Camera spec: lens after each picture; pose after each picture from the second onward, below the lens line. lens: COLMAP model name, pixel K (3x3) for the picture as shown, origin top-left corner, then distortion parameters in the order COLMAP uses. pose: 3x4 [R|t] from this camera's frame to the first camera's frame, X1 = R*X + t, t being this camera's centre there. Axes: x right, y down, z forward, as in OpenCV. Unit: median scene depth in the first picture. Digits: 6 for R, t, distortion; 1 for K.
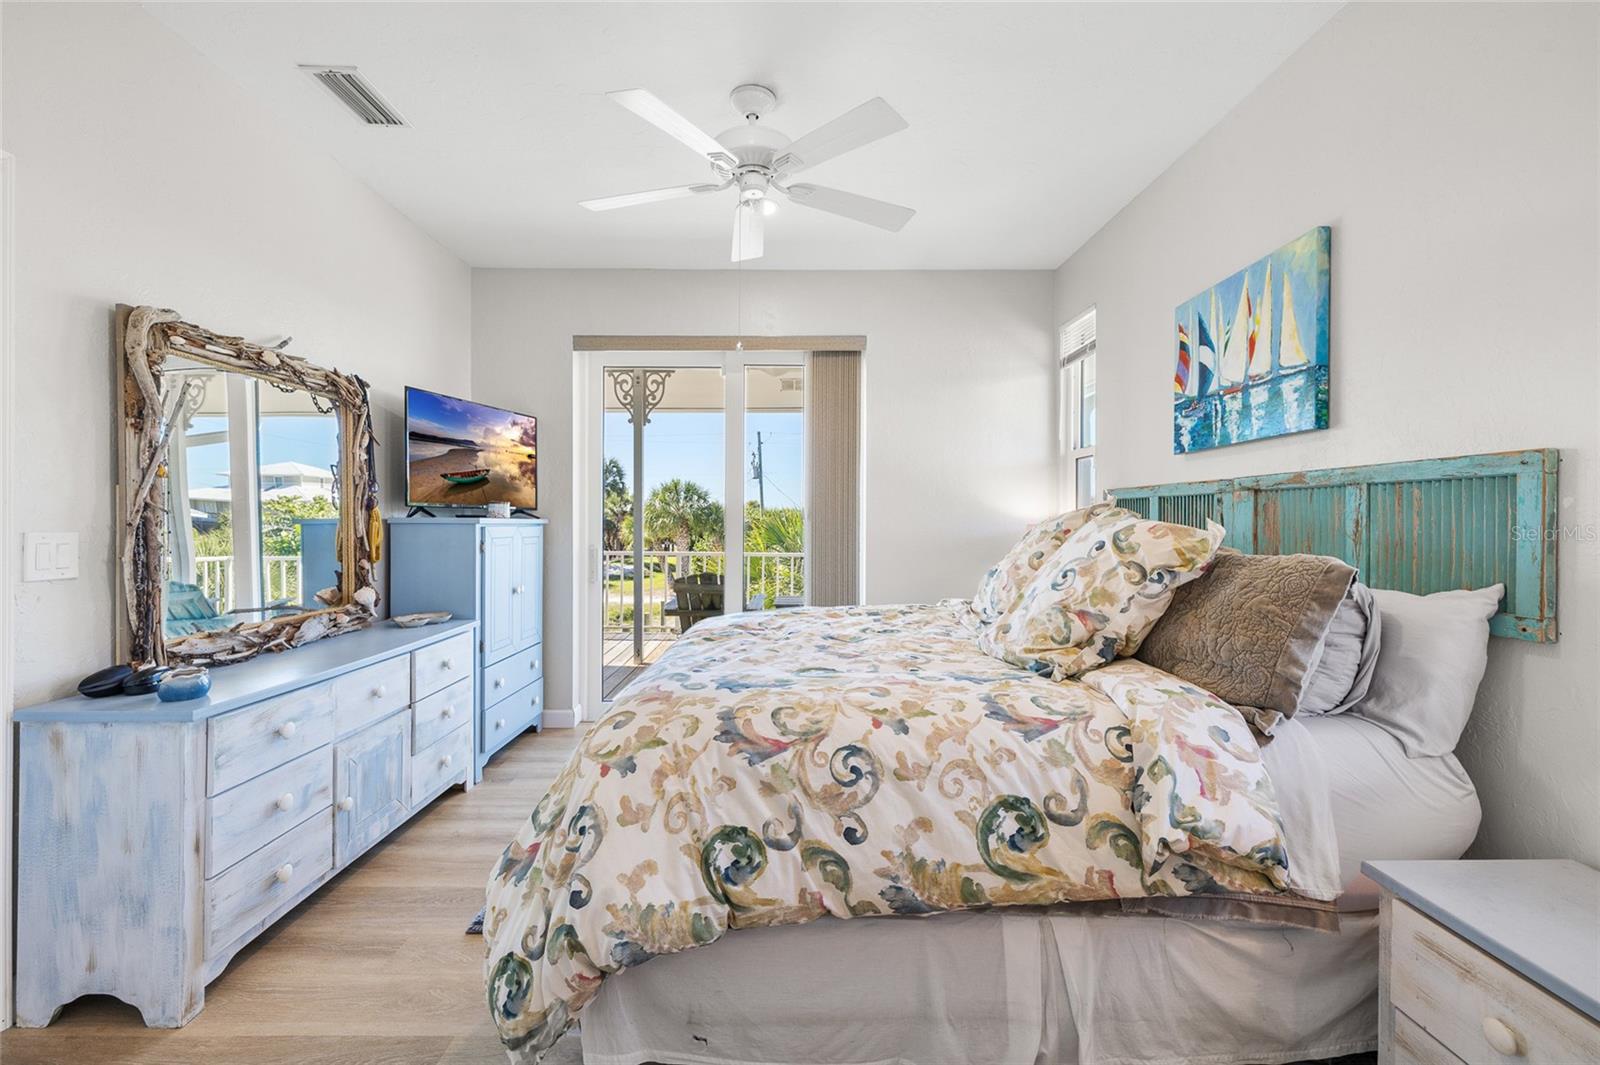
lens RADIAL K [[663.1, 0, 806.7], [0, 663.1, 519.5], [0, 0, 1]] dist [0.004110, -0.000373]
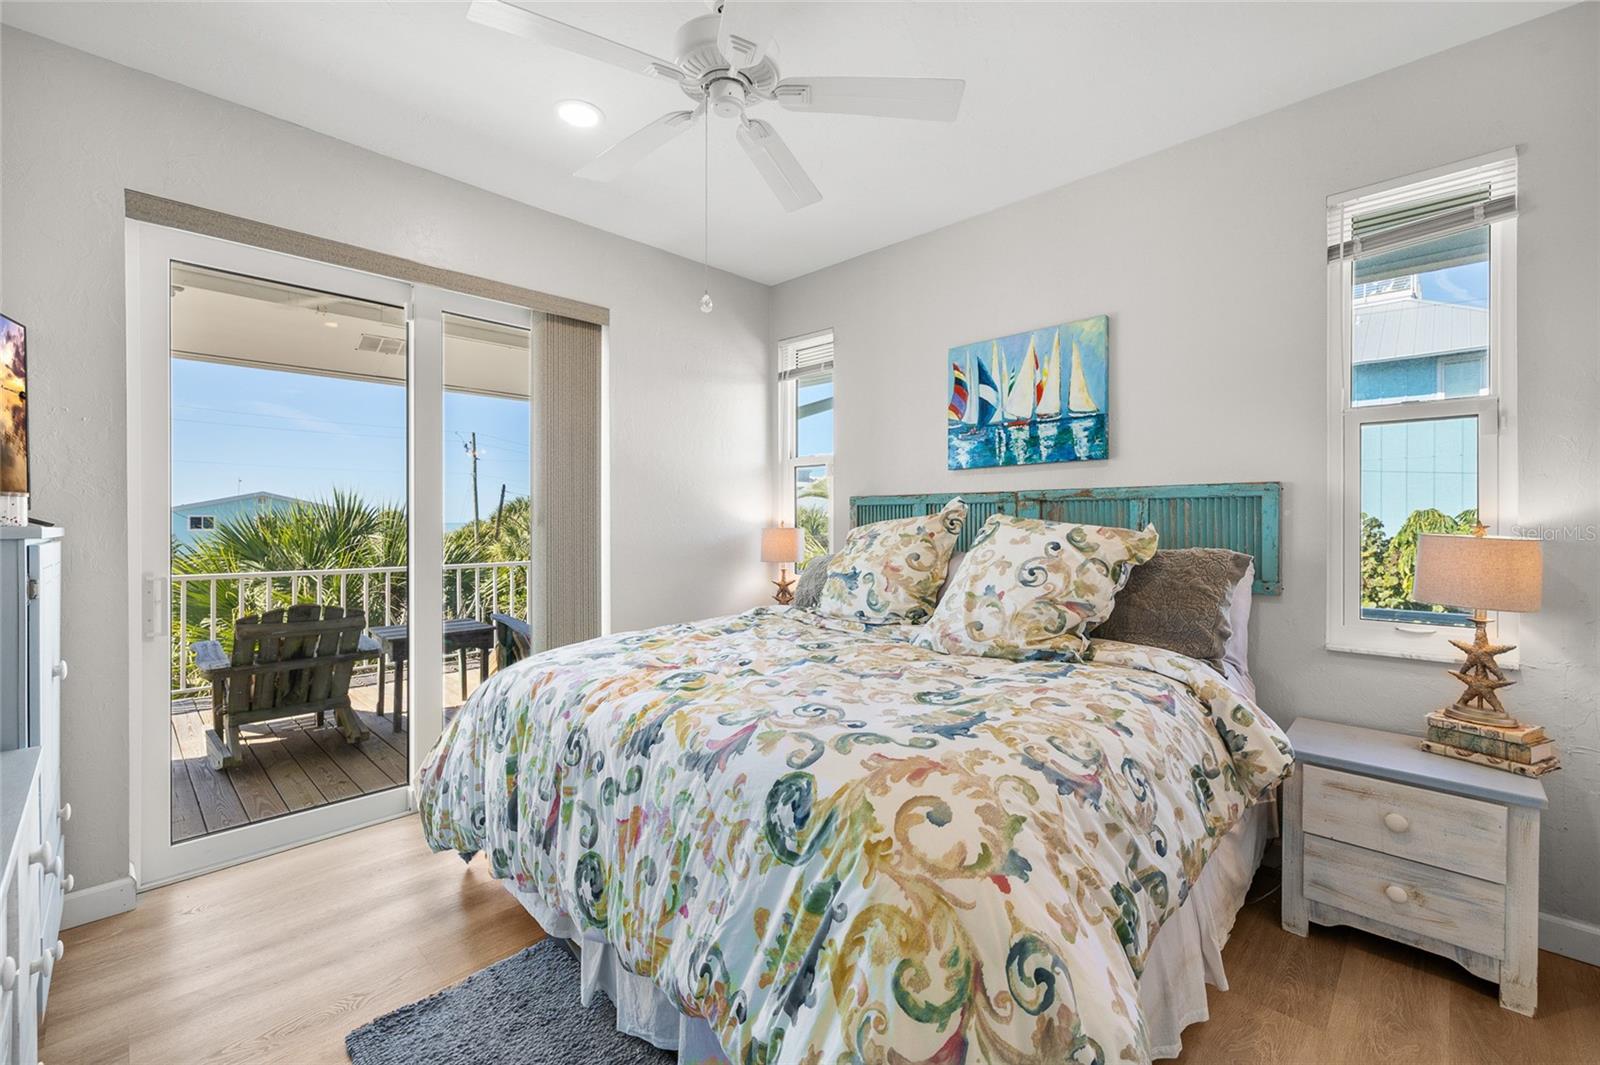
lens RADIAL K [[663.1, 0, 784.6], [0, 663.1, 521.6], [0, 0, 1]] dist [0.004110, -0.000373]
pose [[0.714809, -0.003108, 0.699313, -0.788621], [0.003282, 0.999994, 0.001089, -0.008068], [-0.699312, 0.001517, 0.714815, 0.531129]]
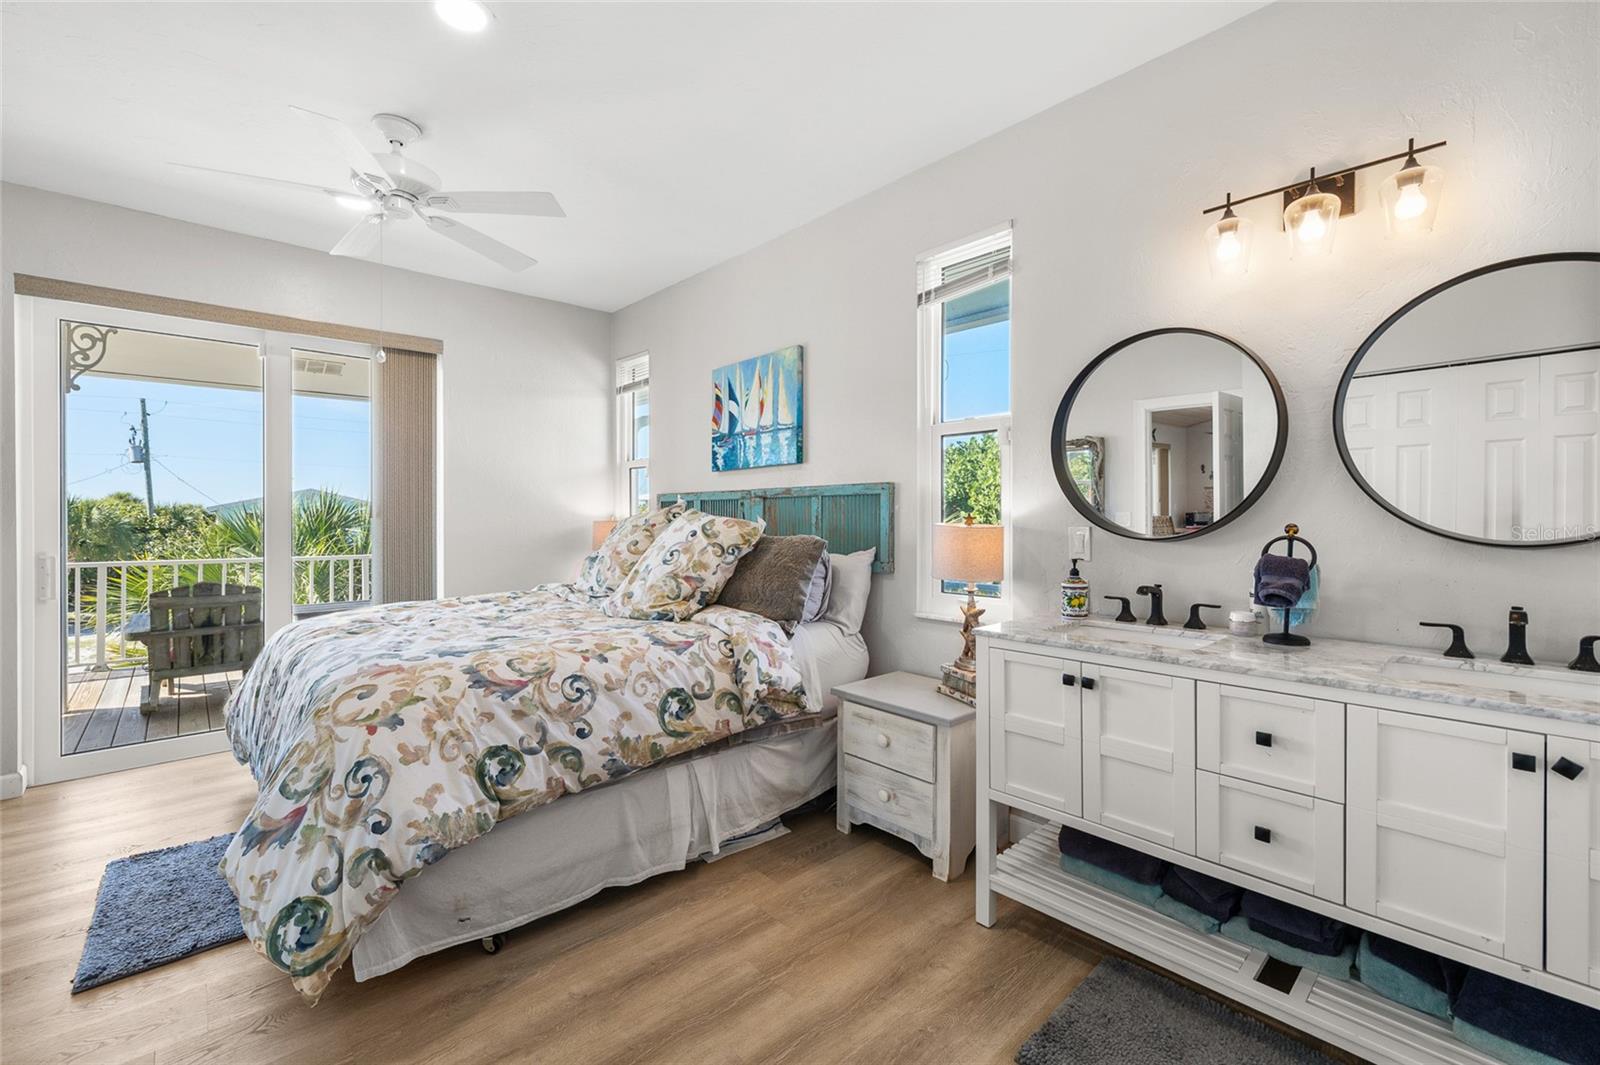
lens RADIAL K [[663.1, 0, 783.0], [0, 663.1, 519.2], [0, 0, 1]] dist [0.004110, -0.000373]
pose [[0.757930, -0.005168, 0.652315, -0.422675], [0.003960, 0.999987, 0.003321, 0.002527], [-0.652323, 0.000066, 0.757941, -0.304266]]
